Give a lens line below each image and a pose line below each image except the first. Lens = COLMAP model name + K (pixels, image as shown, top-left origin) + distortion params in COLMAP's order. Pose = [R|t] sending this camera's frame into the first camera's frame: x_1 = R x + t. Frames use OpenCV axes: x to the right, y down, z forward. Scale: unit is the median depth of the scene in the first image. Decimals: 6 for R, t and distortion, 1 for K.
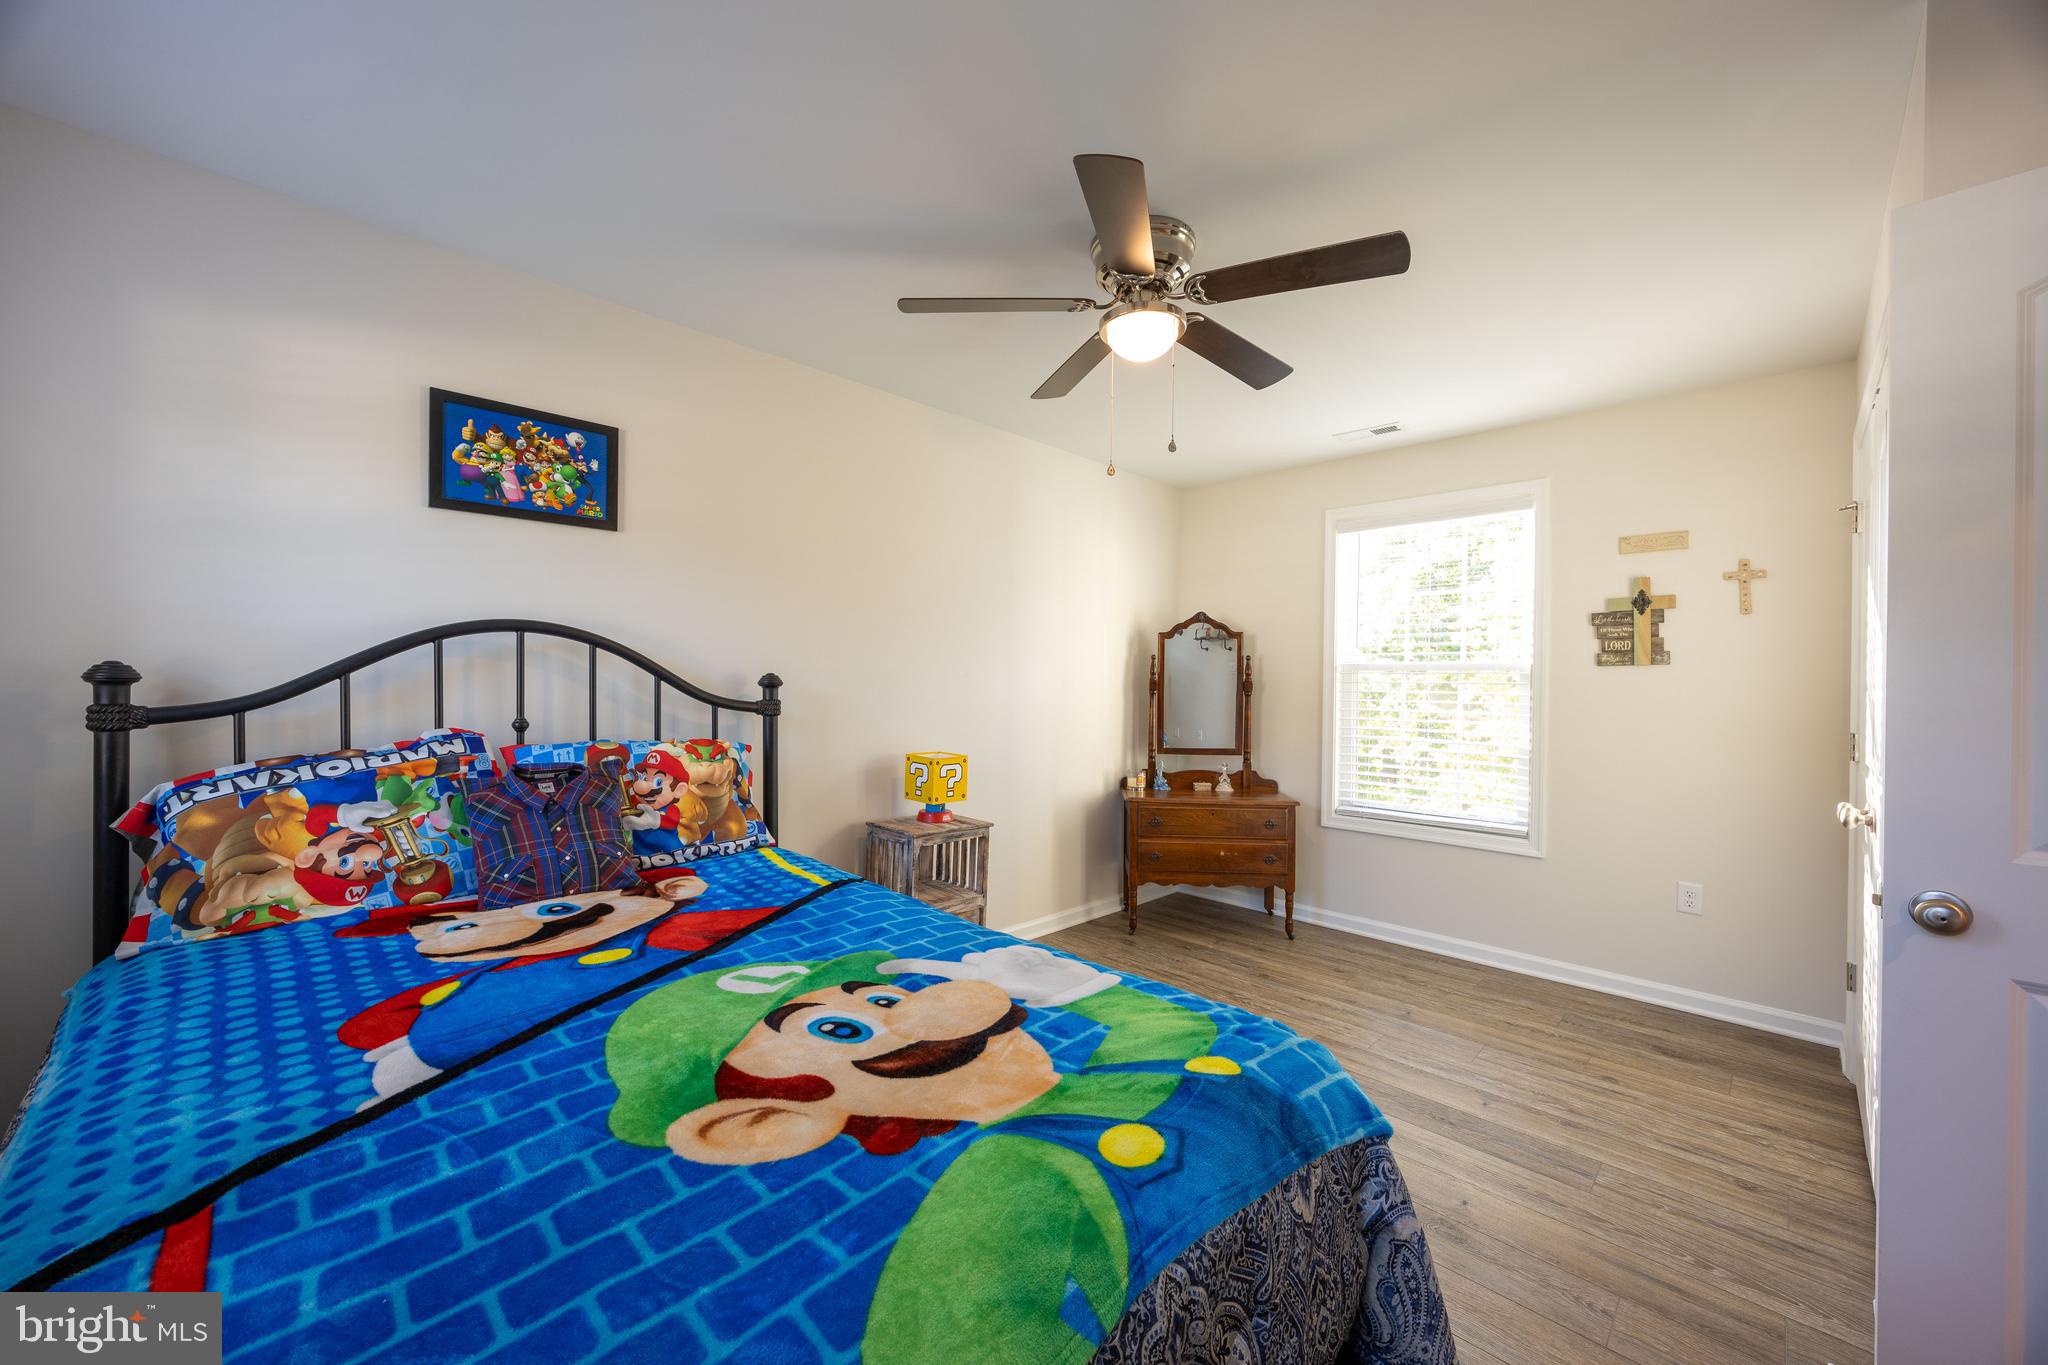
lens RADIAL K [[776.6, 0, 1024.0], [0, 776.6, 682.5], [0, 0, 1]] dist [-0.005478, 0.000556]
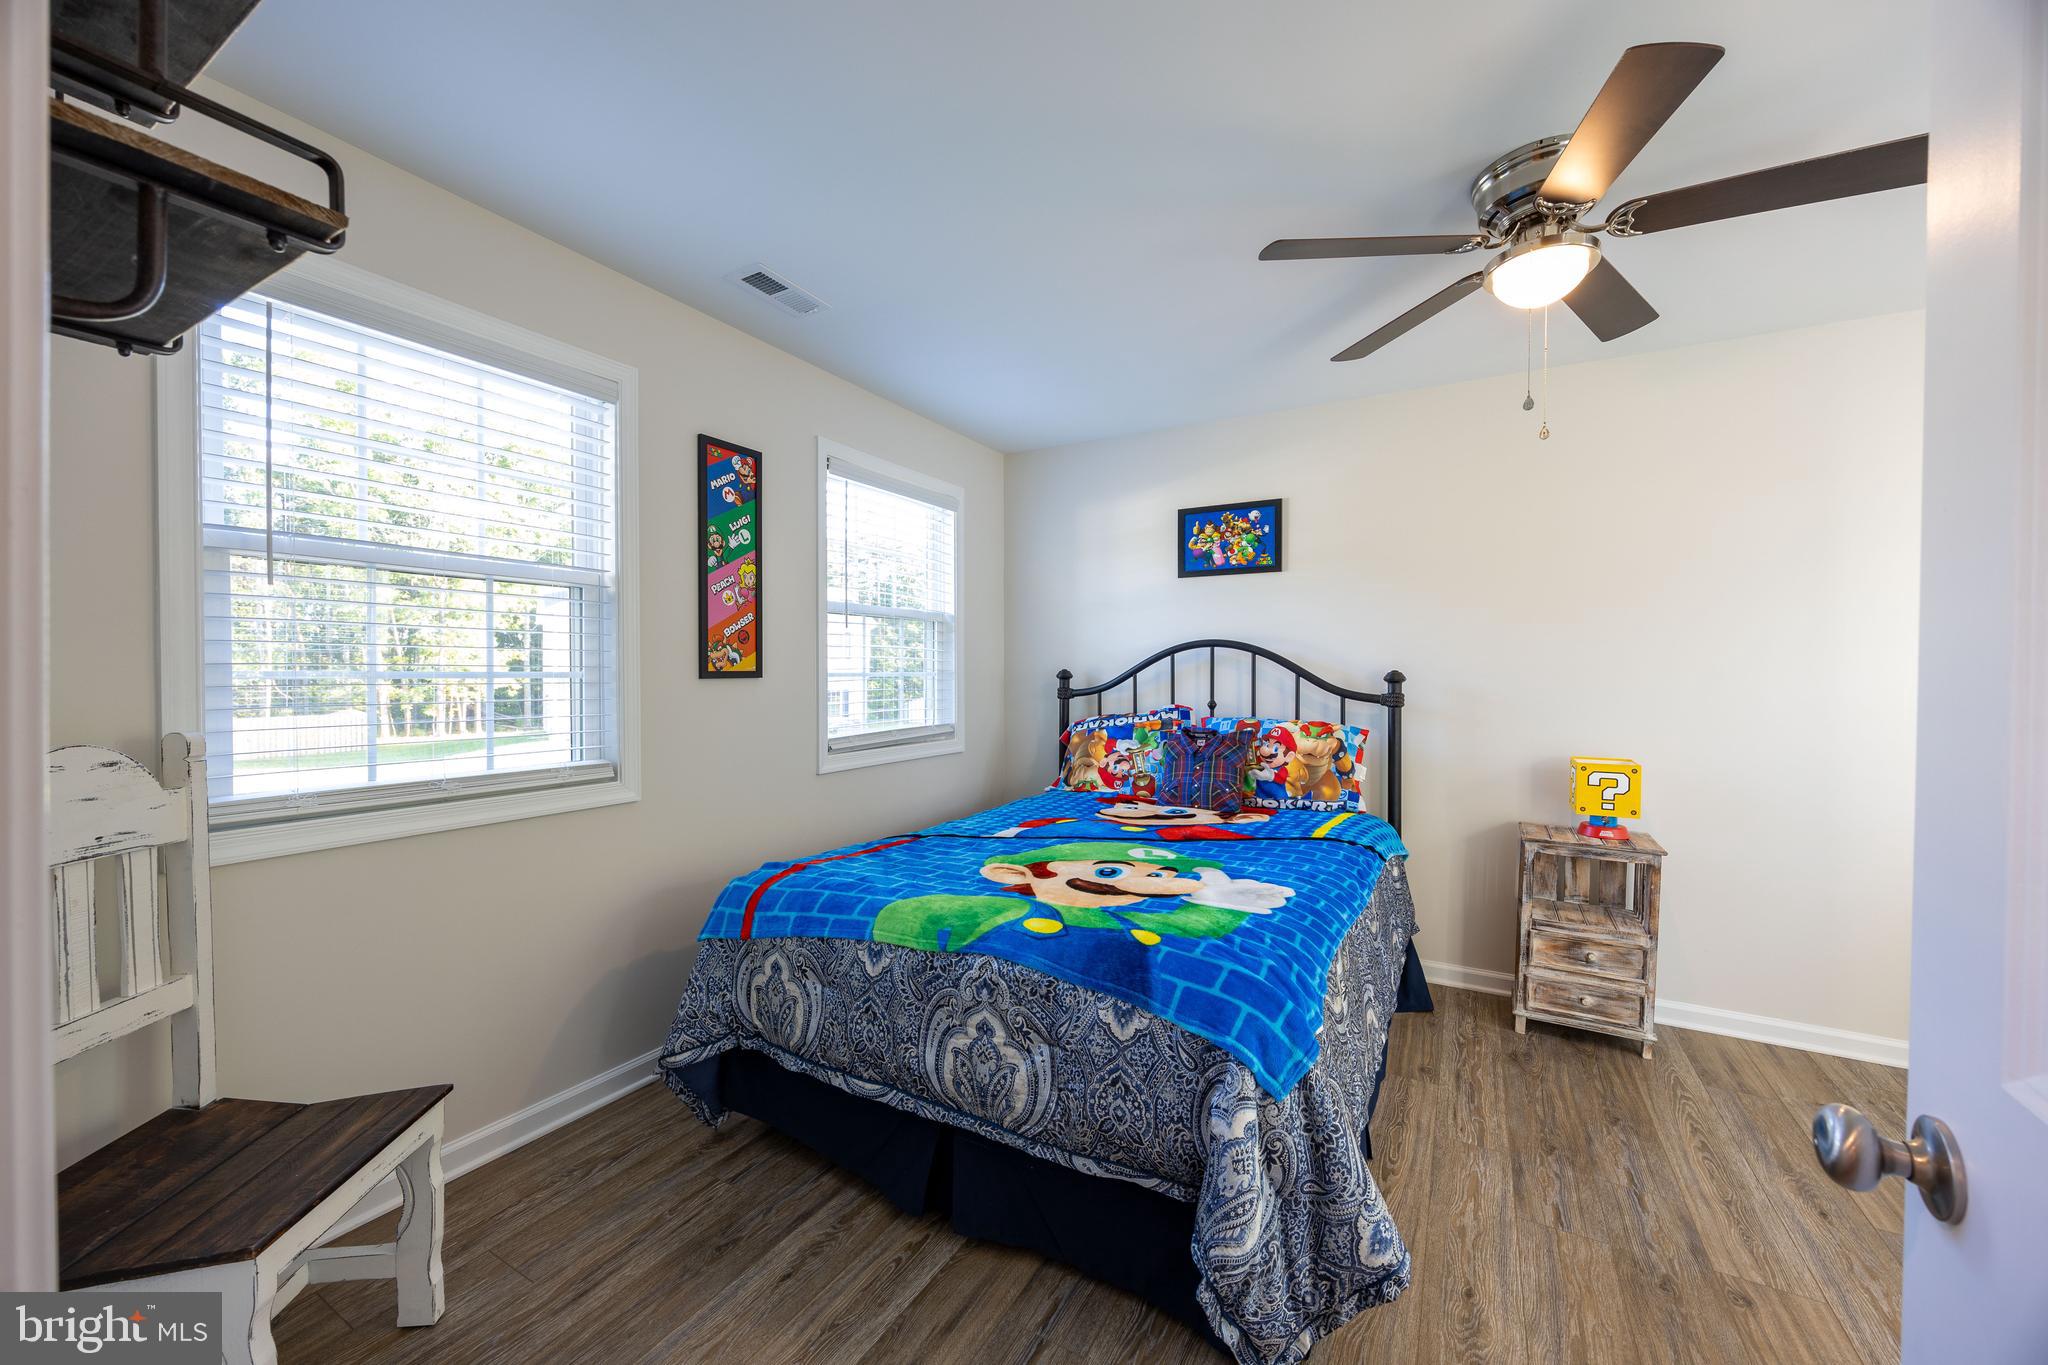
lens RADIAL K [[776.6, 0, 1024.0], [0, 776.6, 682.5], [0, 0, 1]] dist [-0.005478, 0.000556]
pose [[0.255223, -0.000146, -0.966882, 0.796438], [-0.004050, 0.999991, -0.001220, 0.011904], [0.966874, 0.004227, 0.255220, 0.205882]]
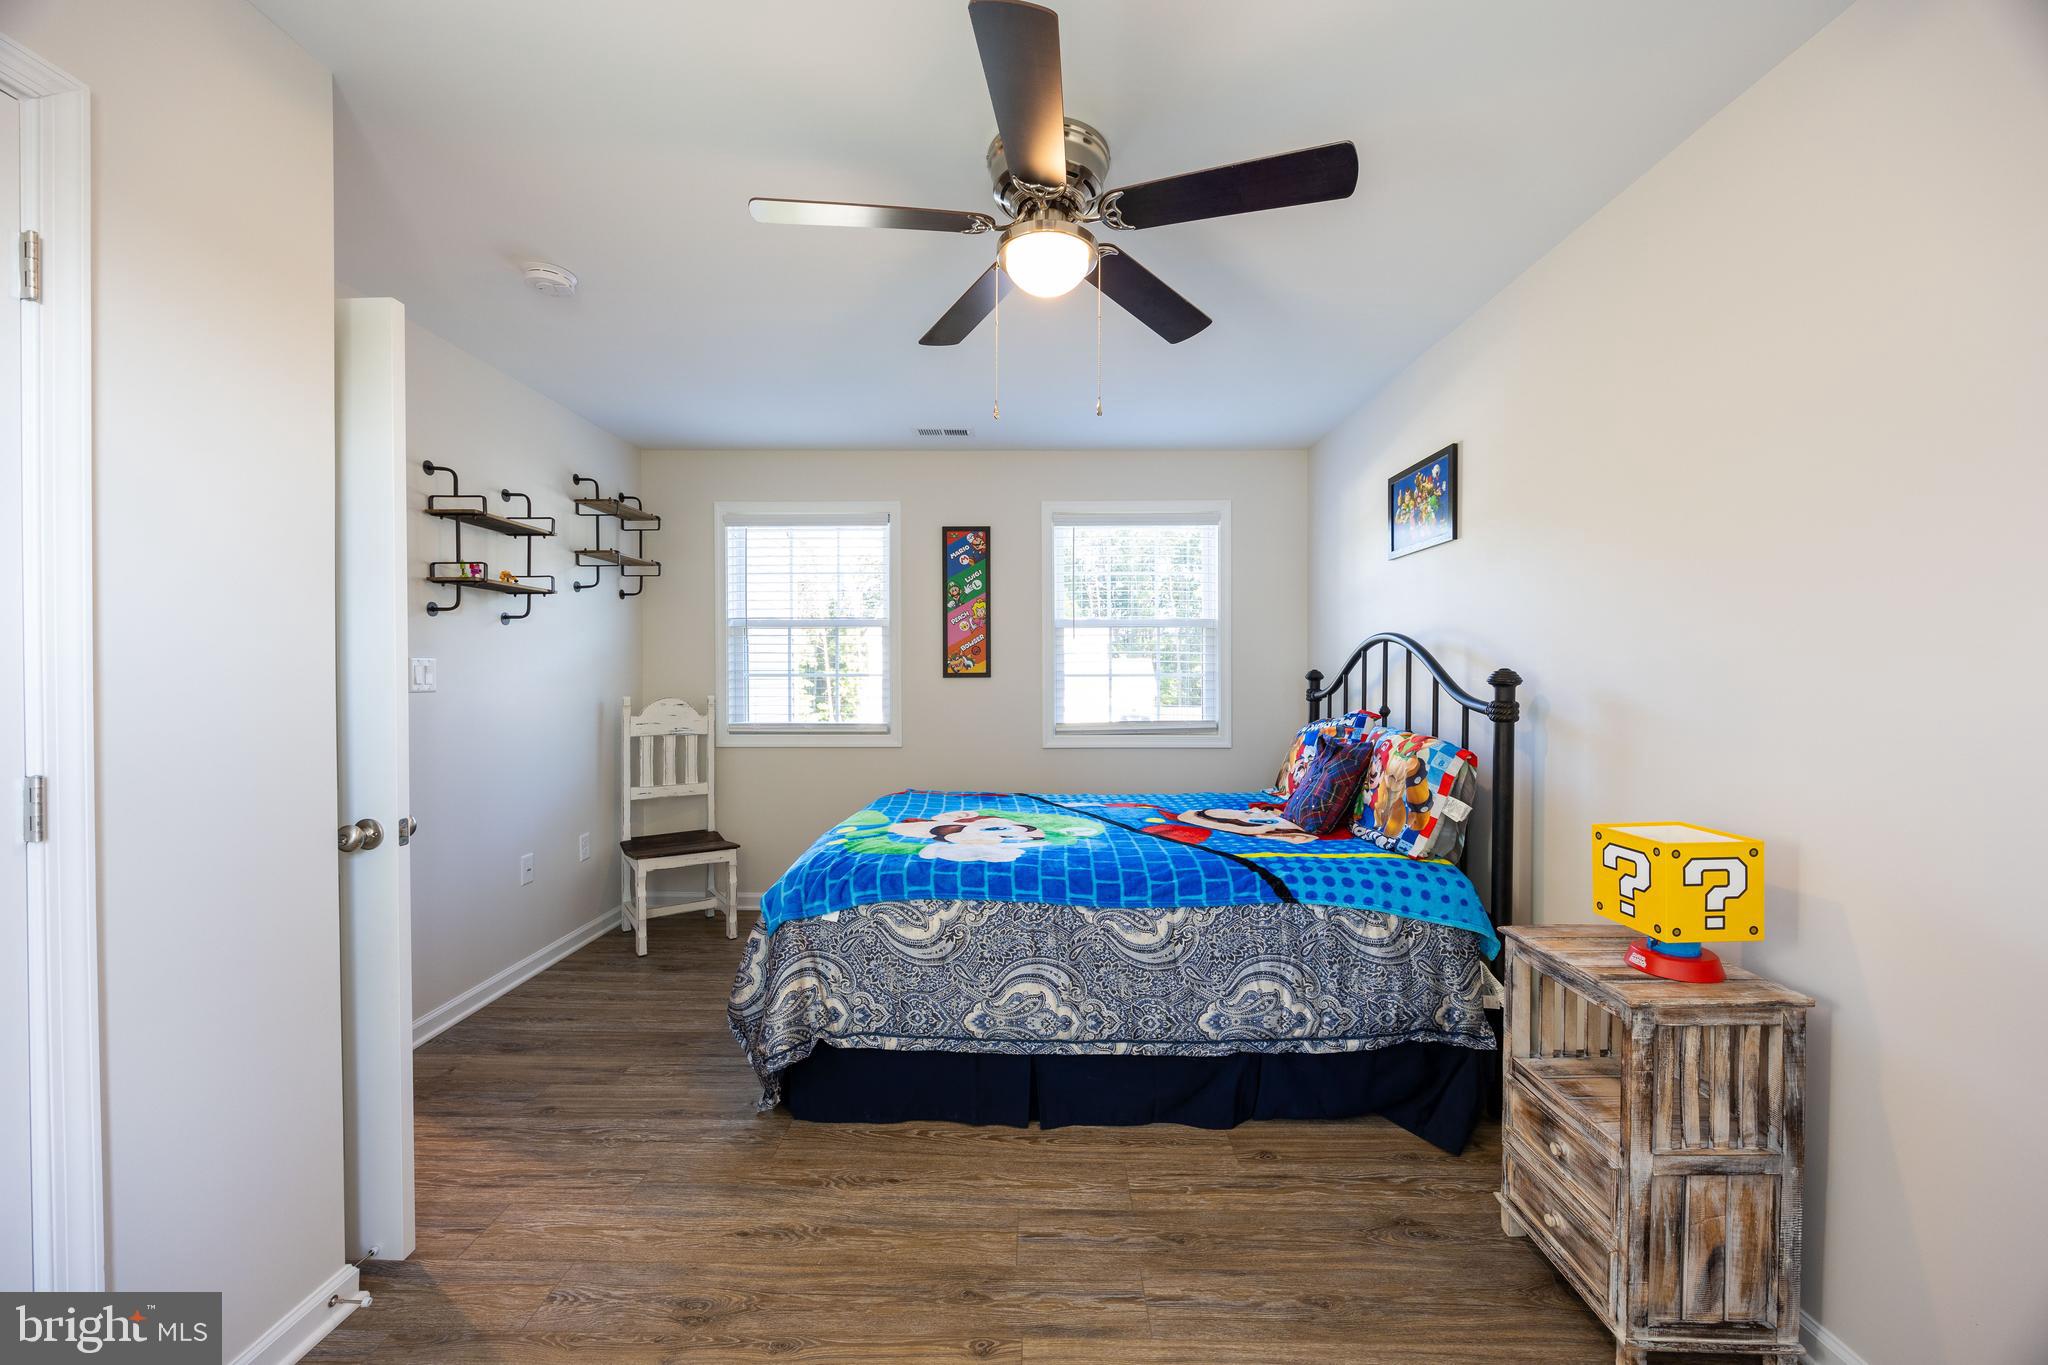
lens RADIAL K [[776.6, 0, 1024.0], [0, 776.6, 682.5], [0, 0, 1]] dist [-0.005478, 0.000556]
pose [[-0.721737, -0.005253, -0.692148, 0.712695], [-0.012922, 0.999899, 0.005886, 0.005110], [0.692047, 0.013192, -0.721732, 1.506541]]
